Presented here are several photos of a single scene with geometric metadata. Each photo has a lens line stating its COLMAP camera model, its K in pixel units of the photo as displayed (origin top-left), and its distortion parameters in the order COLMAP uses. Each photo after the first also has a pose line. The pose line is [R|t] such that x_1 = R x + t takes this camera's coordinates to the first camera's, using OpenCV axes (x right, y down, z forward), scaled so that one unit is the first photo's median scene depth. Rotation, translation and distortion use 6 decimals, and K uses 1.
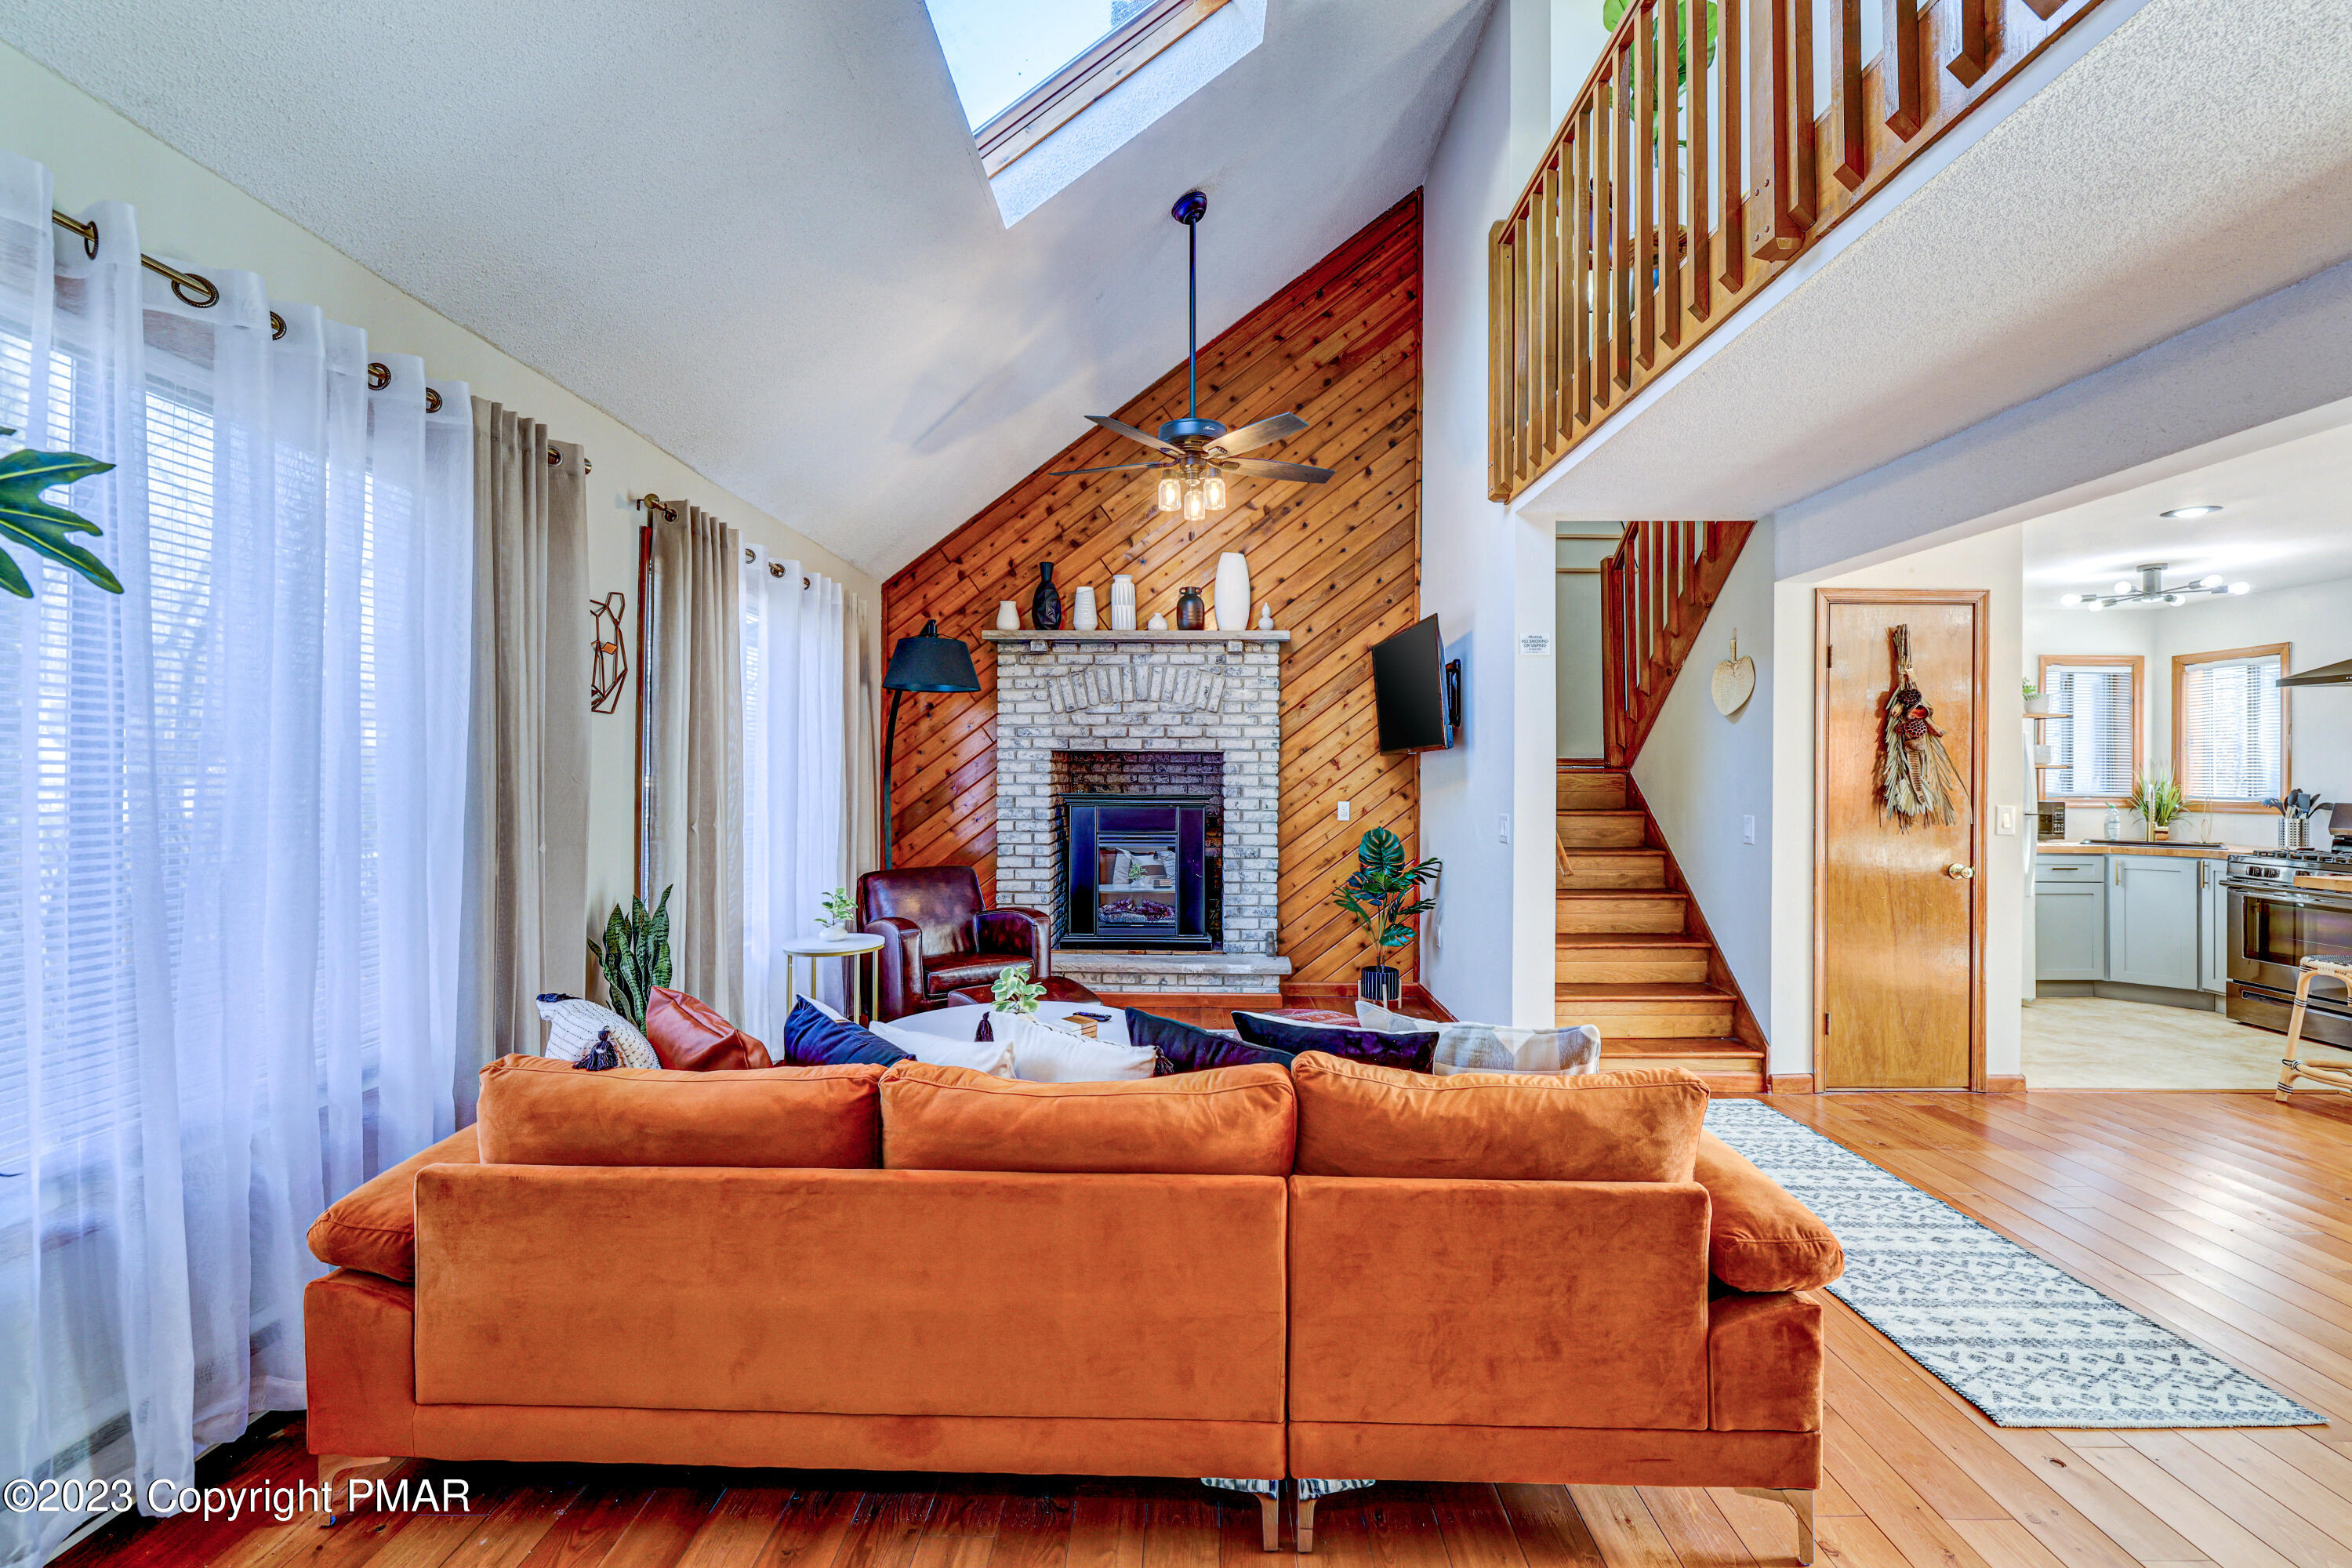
lens RADIAL K [[995.0, 0, 1200.6], [0, 995.0, 766.9], [0, 0, 1]] dist [0.003553, -0.002036]
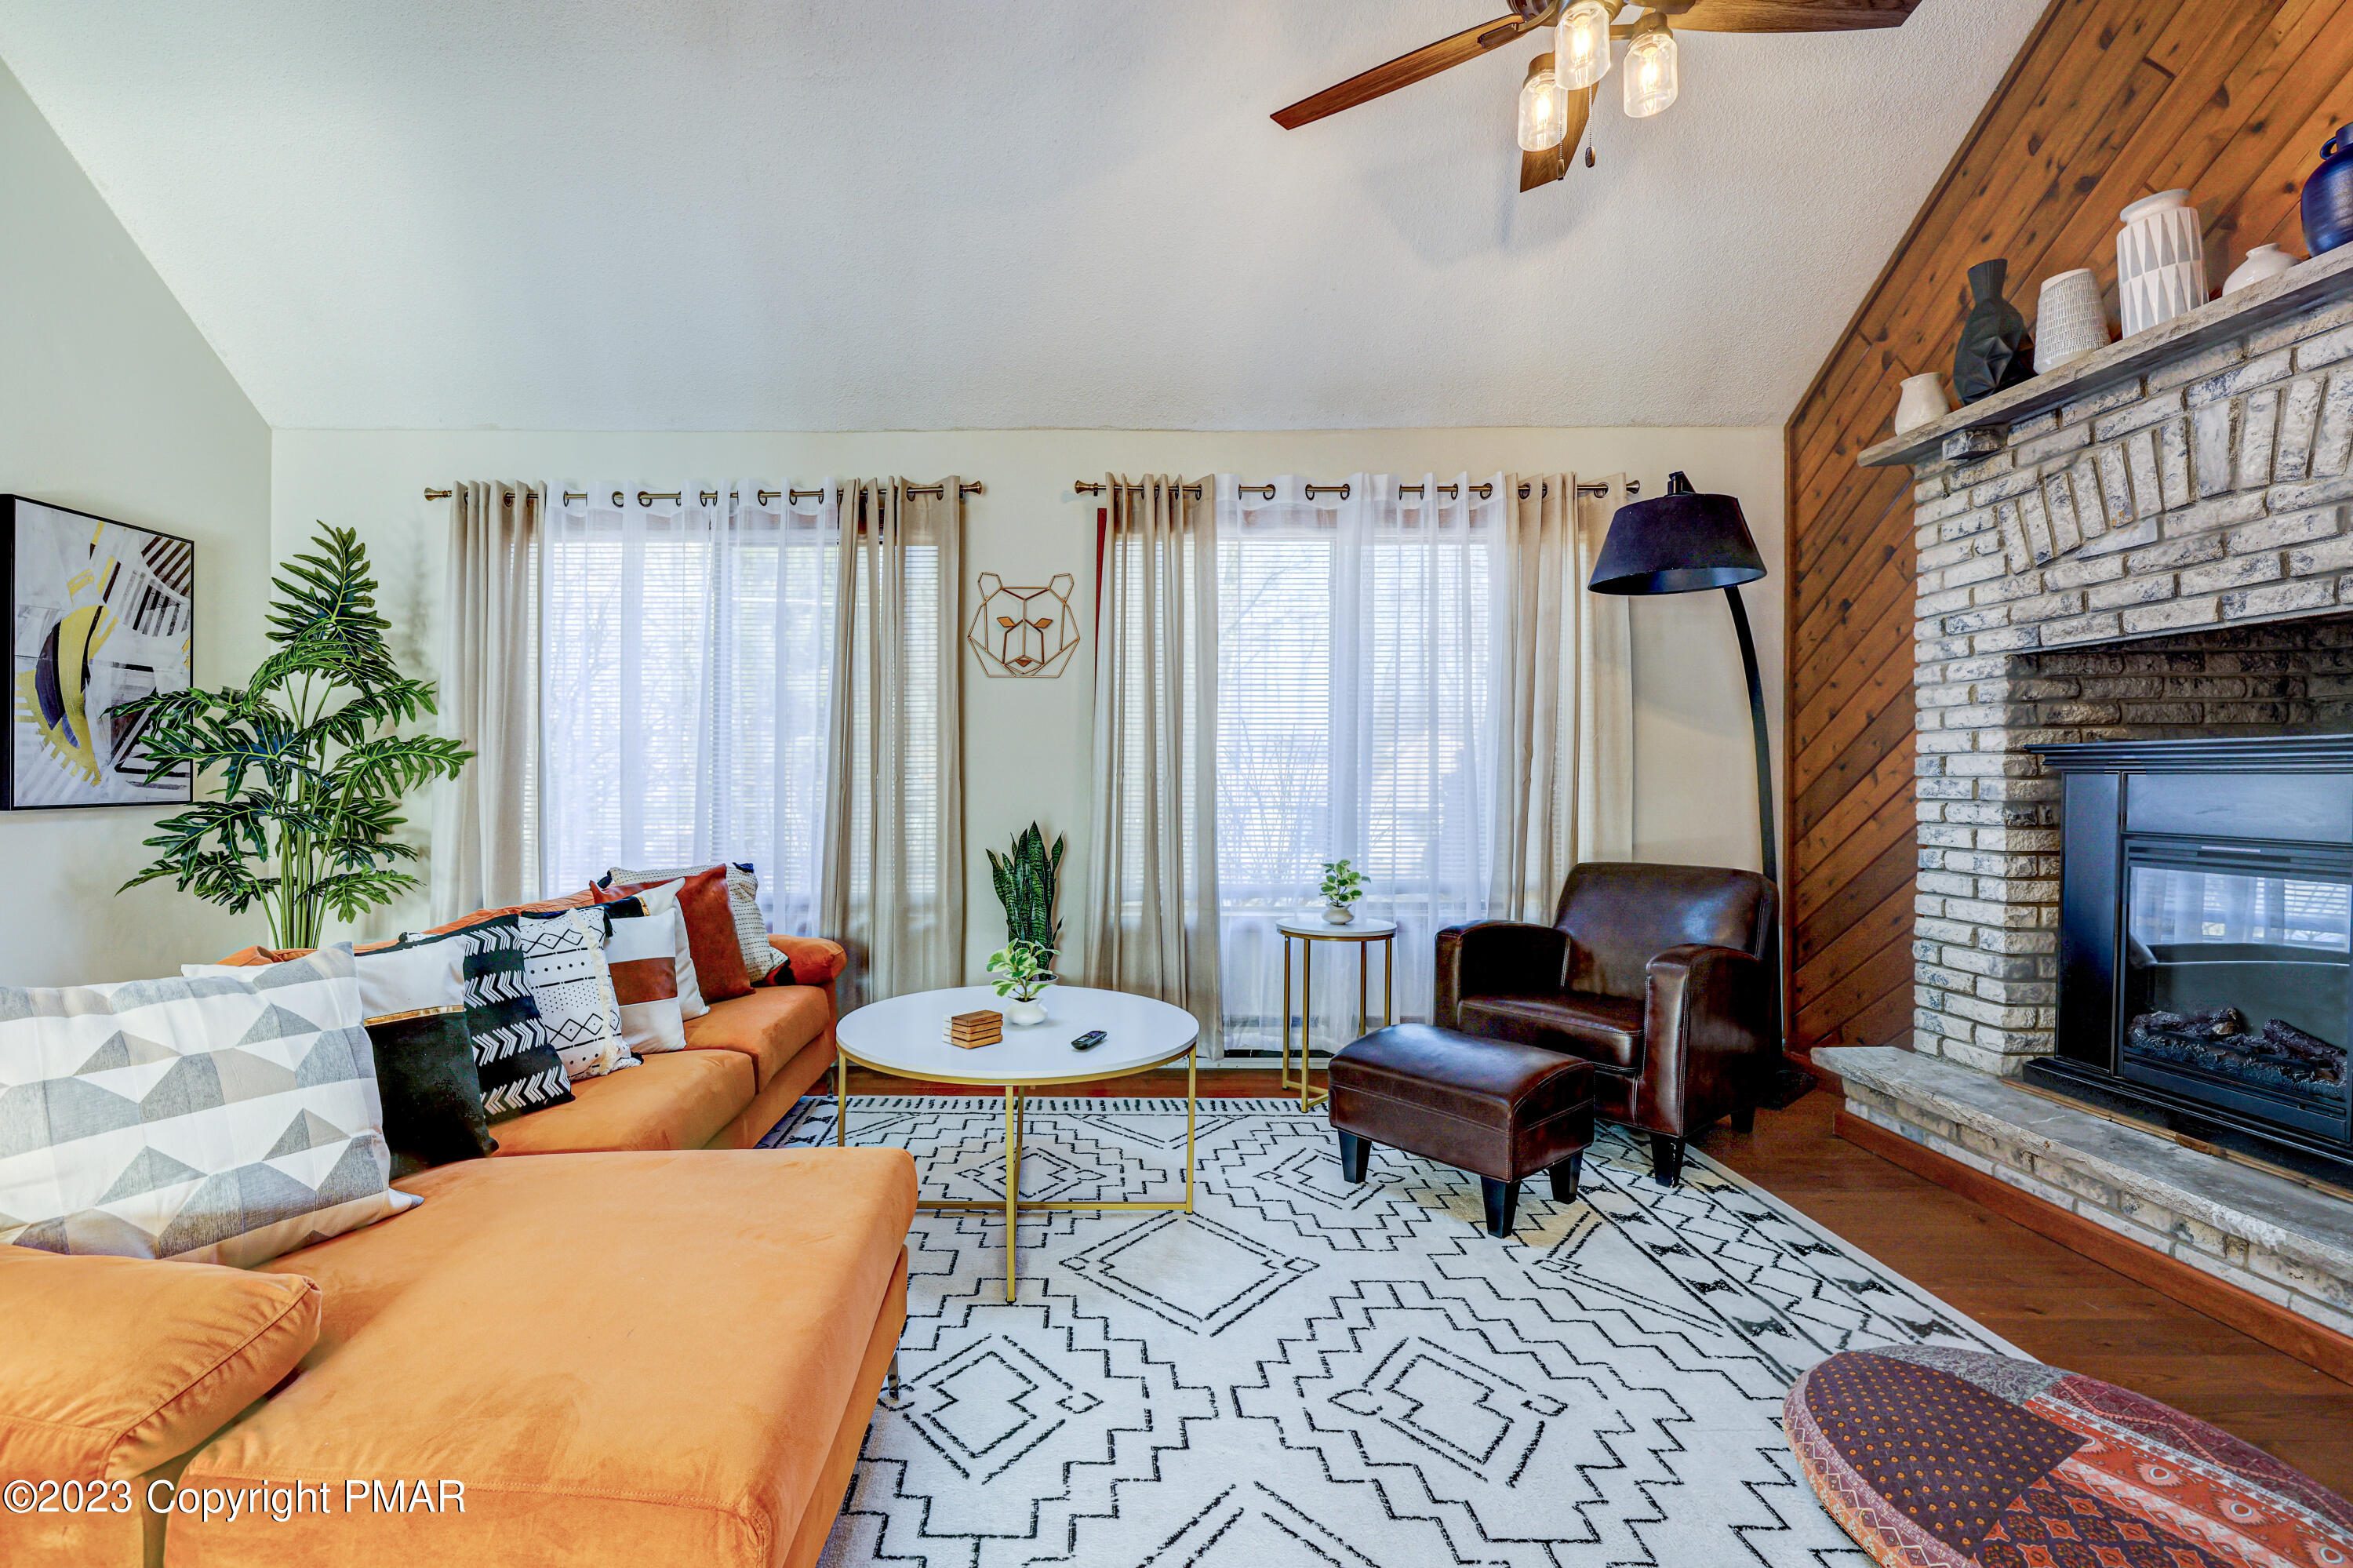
lens RADIAL K [[995.5, 0, 1068.2], [0, 995.5, 784.7], [0, 0, 1]] dist [0.003553, -0.002036]
pose [[-0.022867, 0.004114, -0.999730, 0.335093], [0.009275, 0.999949, 0.003903, 0.039172], [0.999695, -0.009184, -0.022904, 0.566440]]
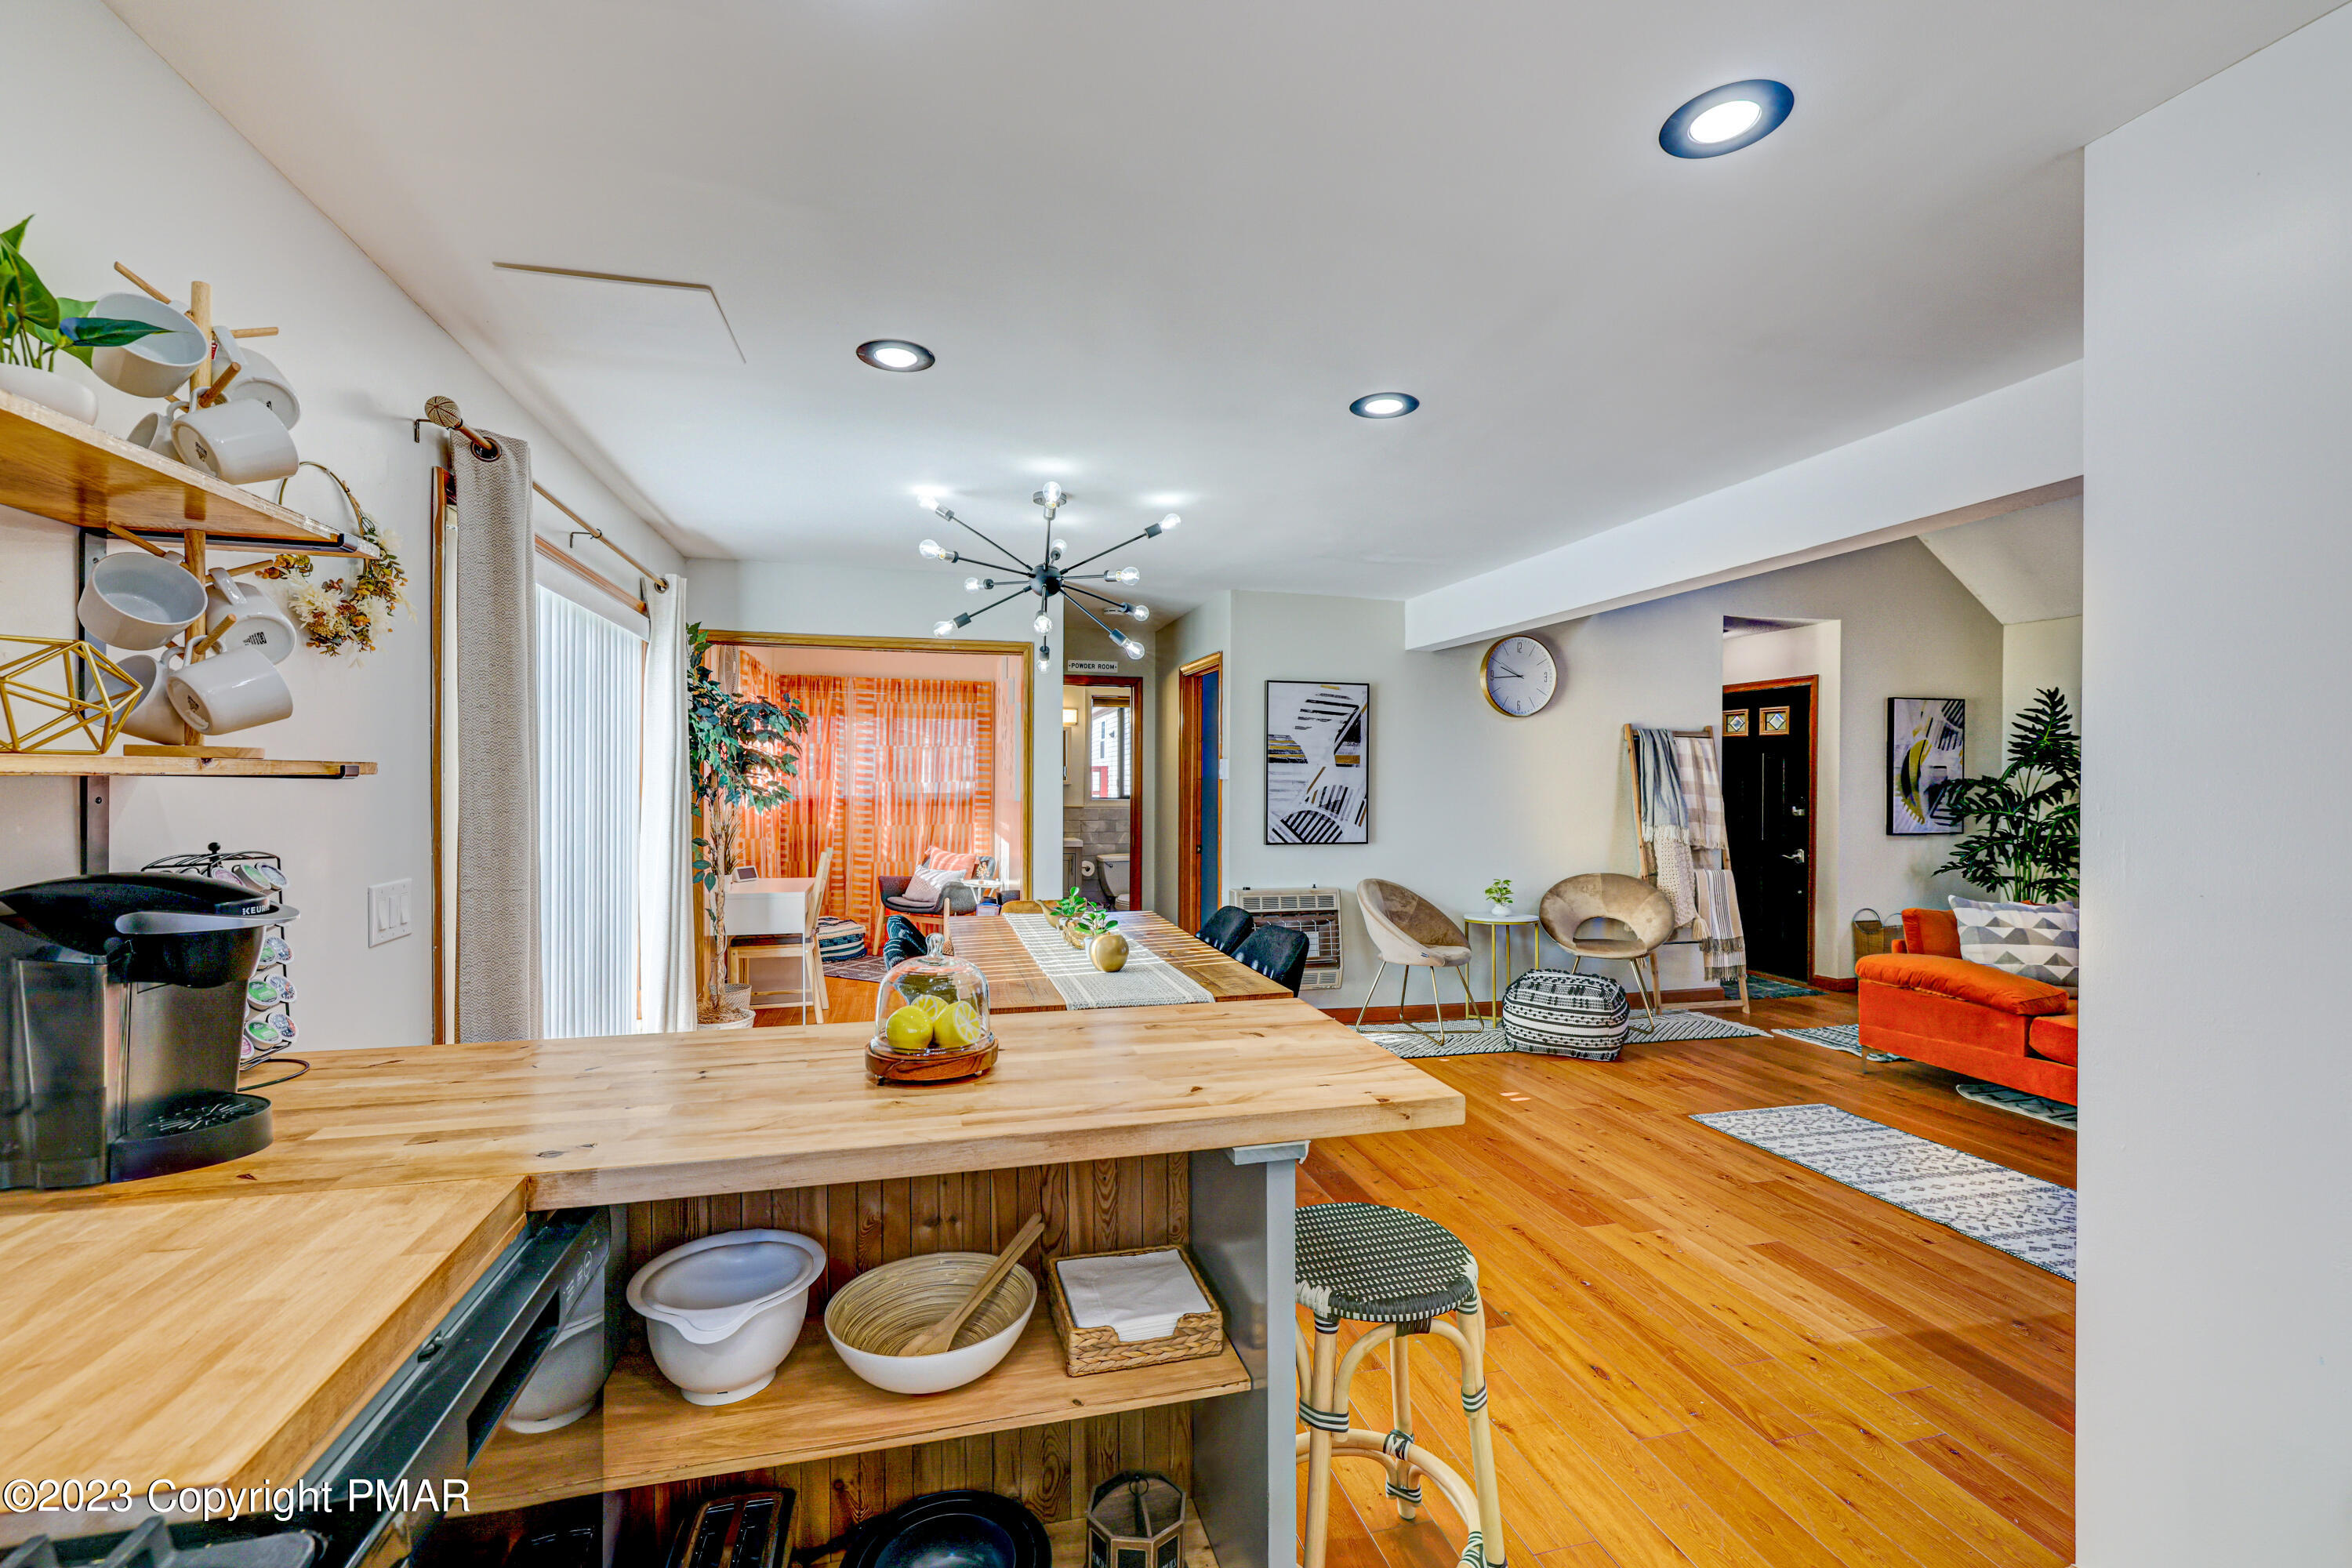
lens RADIAL K [[995.0, 0, 1158.9], [0, 995.0, 792.2], [0, 0, 1]] dist [0.003553, -0.002036]
pose [[-0.973839, -0.006996, -0.227132, 0.909561], [-0.007834, 0.999965, 0.002791, 0.003892], [0.227105, 0.004497, -0.973860, 0.935099]]
